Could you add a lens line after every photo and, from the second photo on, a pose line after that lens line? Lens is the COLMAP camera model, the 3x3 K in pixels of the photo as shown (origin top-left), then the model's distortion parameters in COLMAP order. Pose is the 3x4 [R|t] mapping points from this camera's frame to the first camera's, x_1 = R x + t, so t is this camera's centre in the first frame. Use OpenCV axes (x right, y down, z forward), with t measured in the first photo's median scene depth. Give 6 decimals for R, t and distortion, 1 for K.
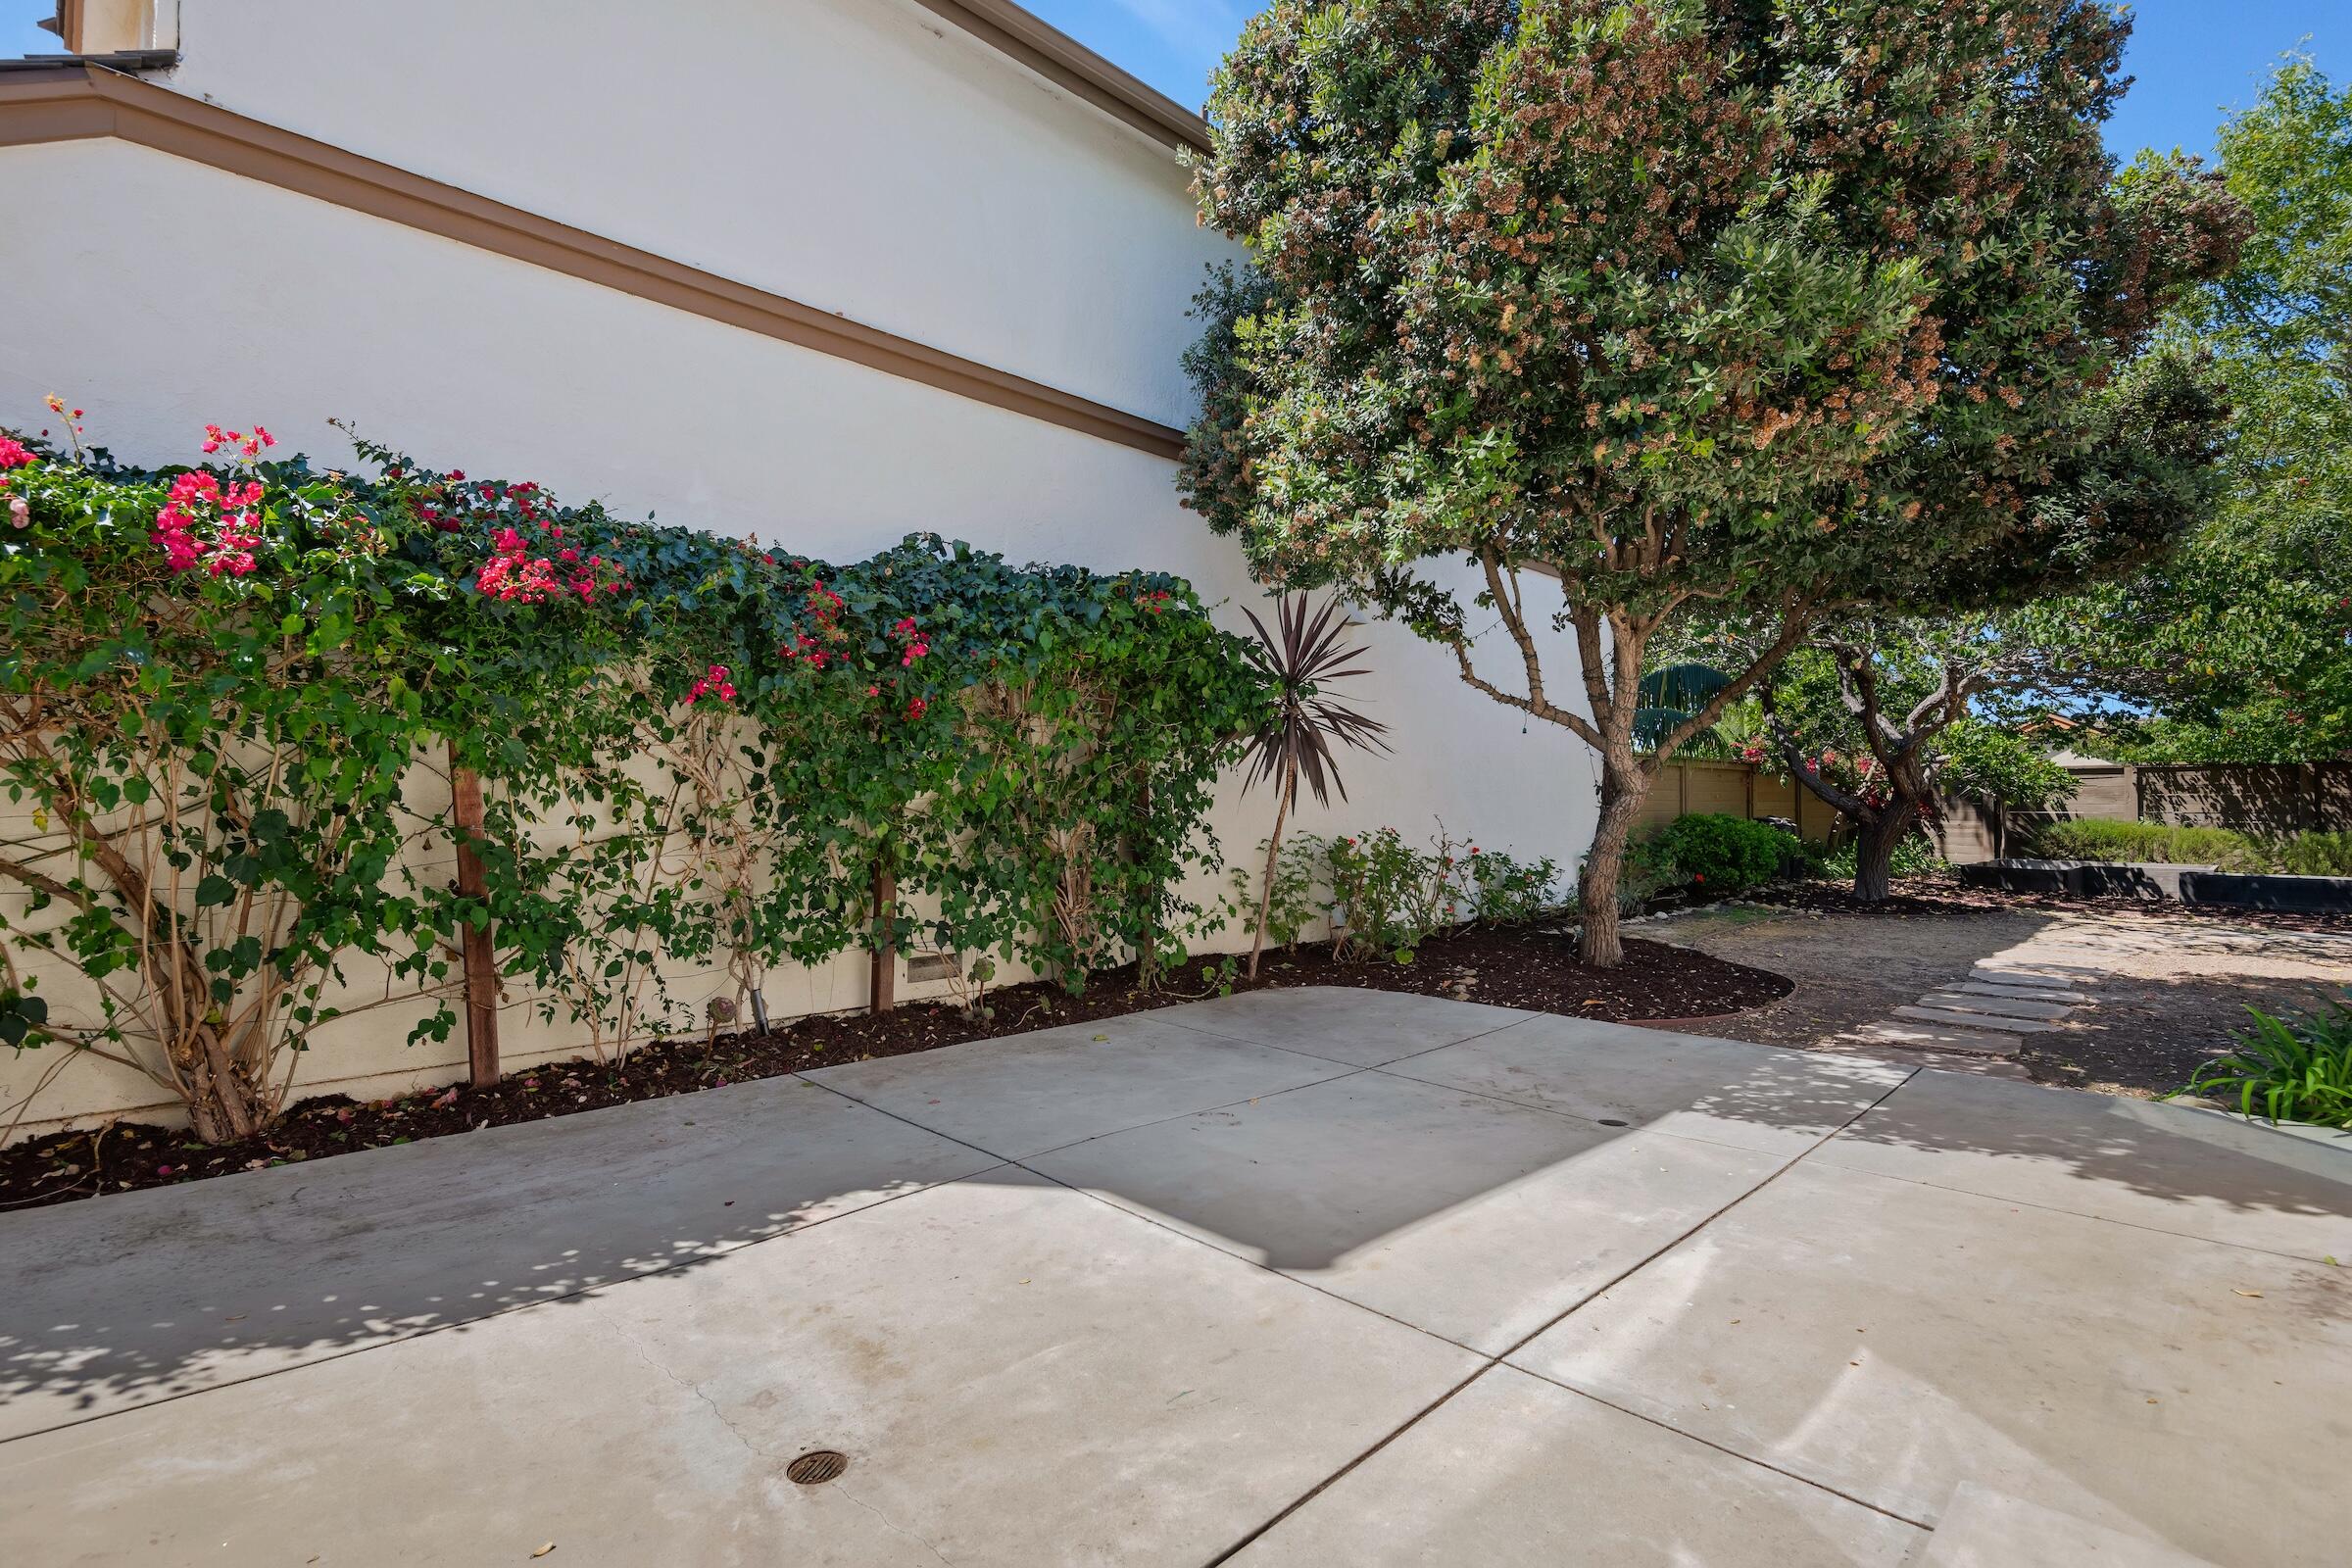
lens RADIAL K [[1120.8, 0, 1177.1], [0, 1120.8, 792.7], [0, 0, 1]] dist [-0.001637, -0.000949]
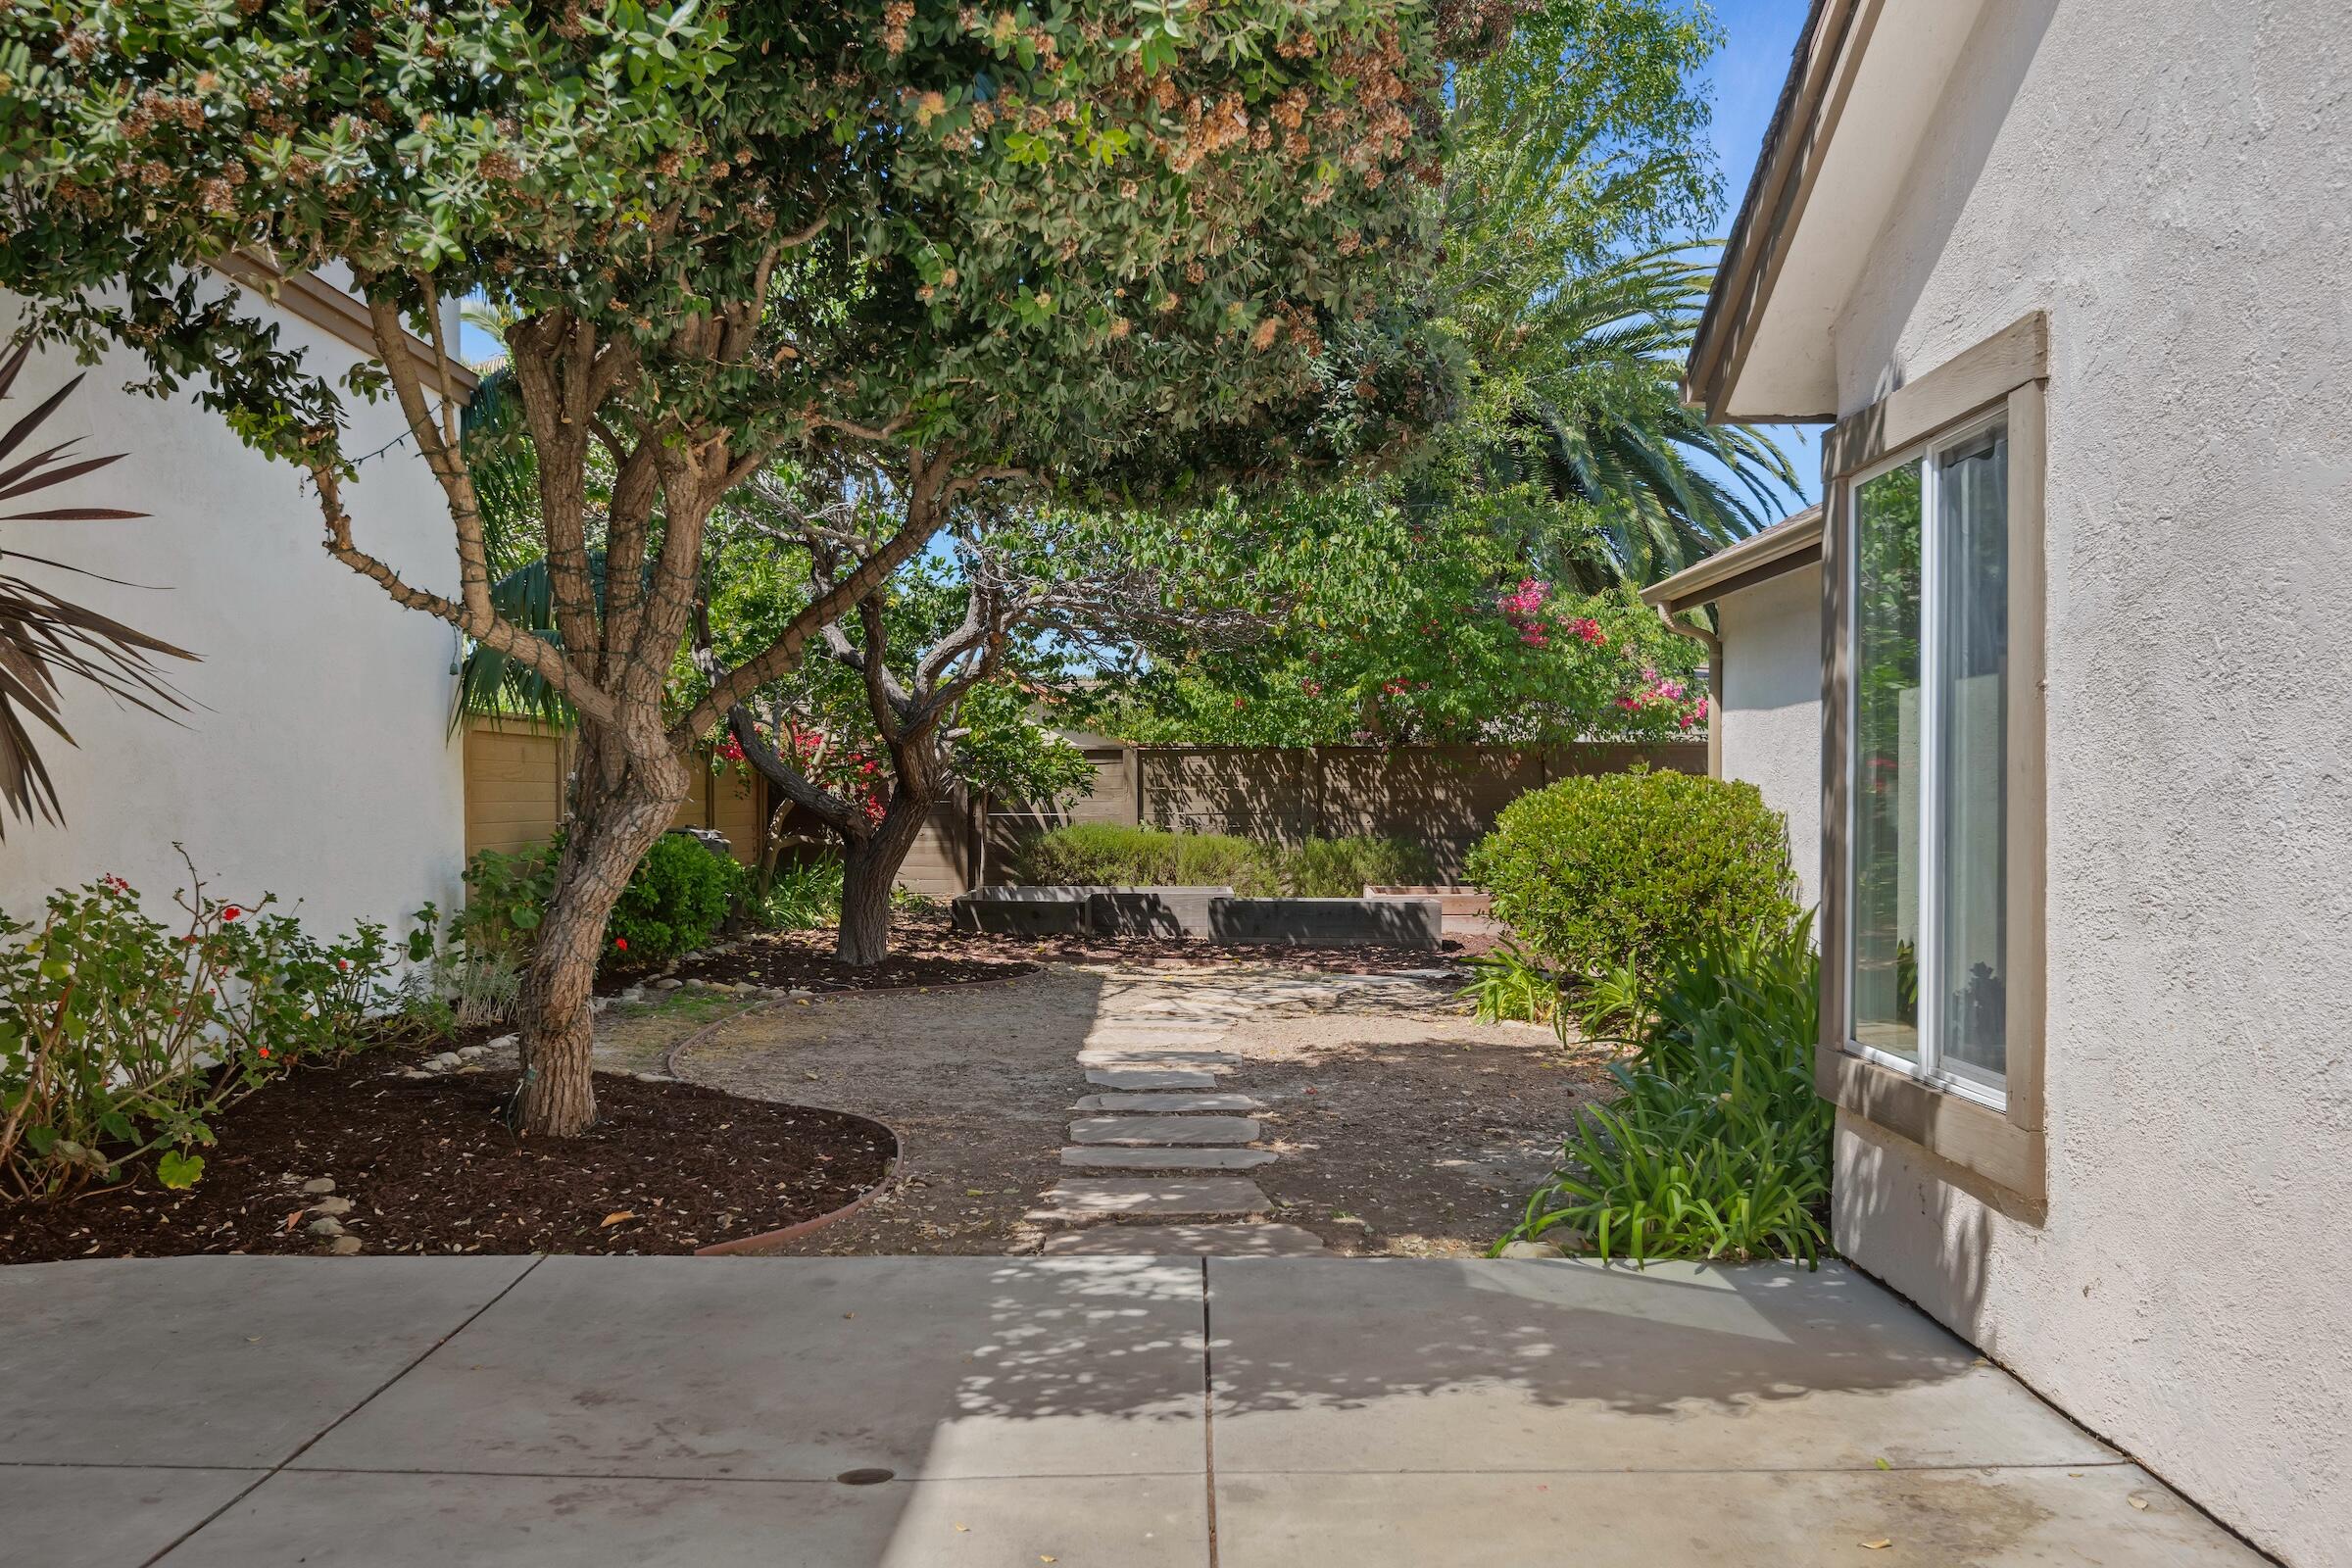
lens RADIAL K [[2065.6, 0, 1172.3], [0, 2065.6, 846.3], [0, 0, 1]] dist [0.010604, 0.005899]
pose [[0.708745, -0.019856, 0.705185, -0.091131], [-0.004170, 0.999468, 0.032333, -0.009174], [-0.705453, -0.025856, 0.708285, 0.149475]]
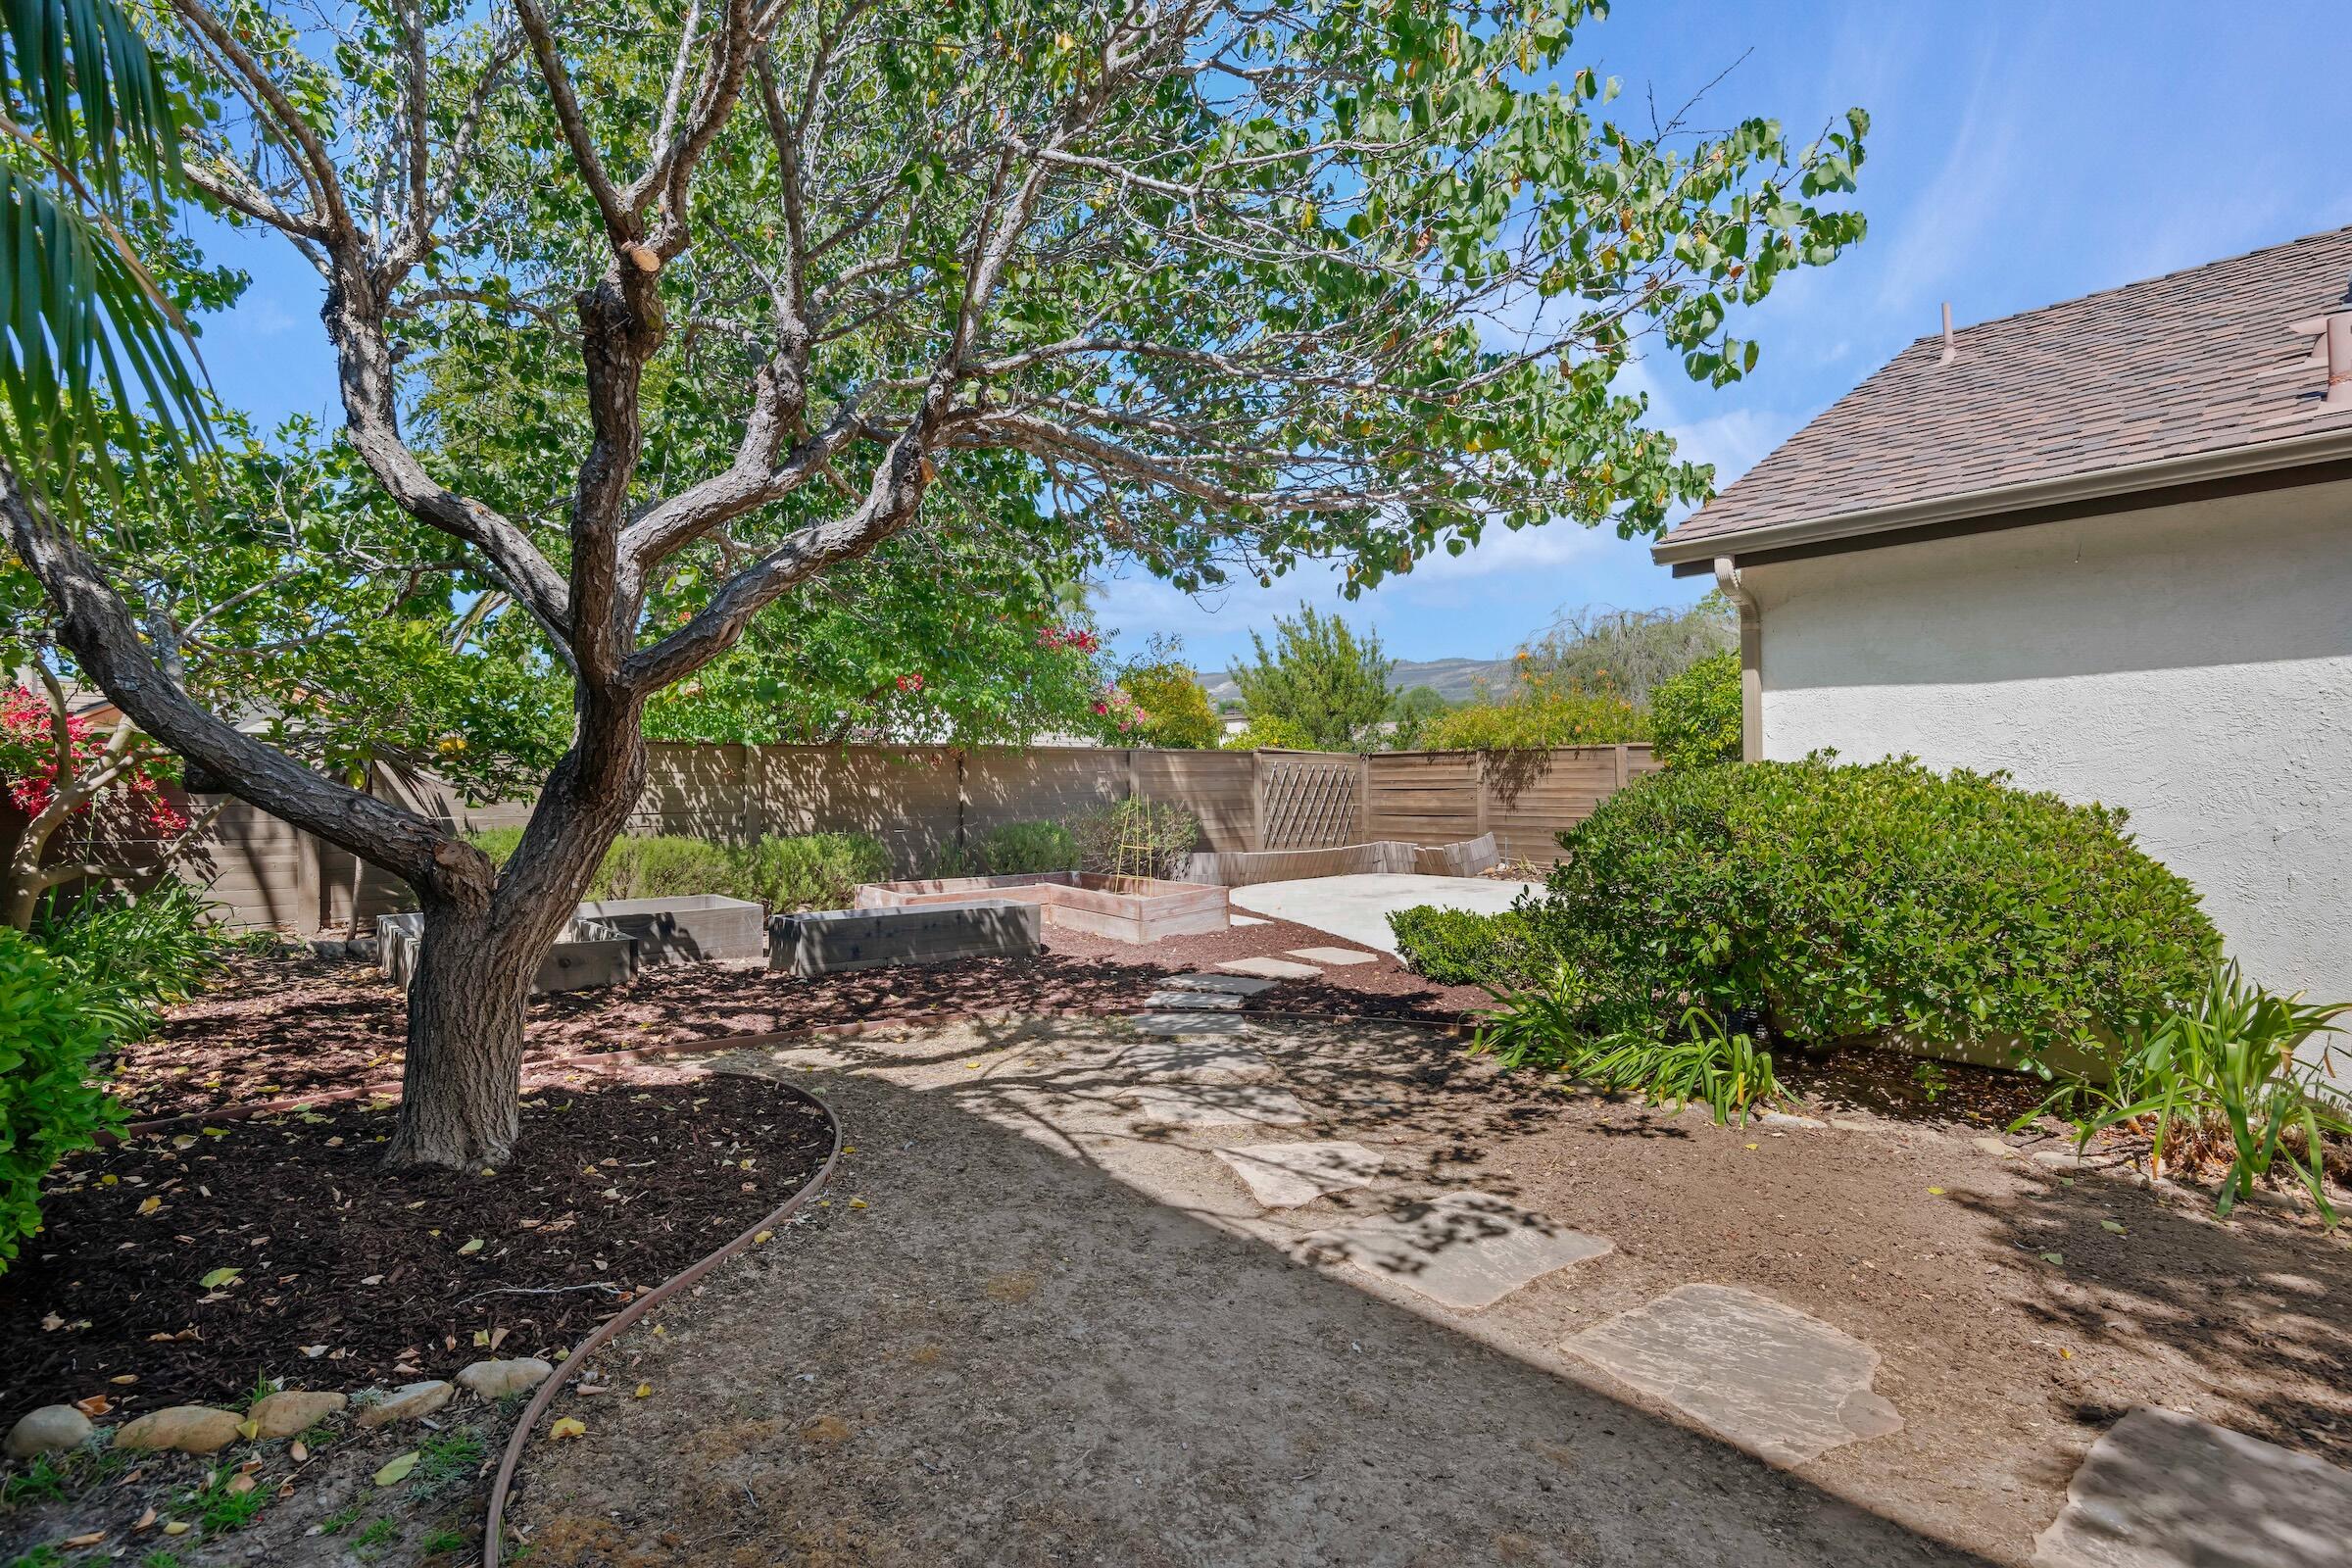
lens RADIAL K [[1120.8, 0, 1177.1], [0, 1120.8, 792.7], [0, 0, 1]] dist [-0.001637, -0.000949]
pose [[0.035508, -0.002702, 0.999366, 0.593001], [-0.004466, 0.999986, 0.002862, 0.004691], [-0.999359, -0.004564, 0.035496, 1.437191]]
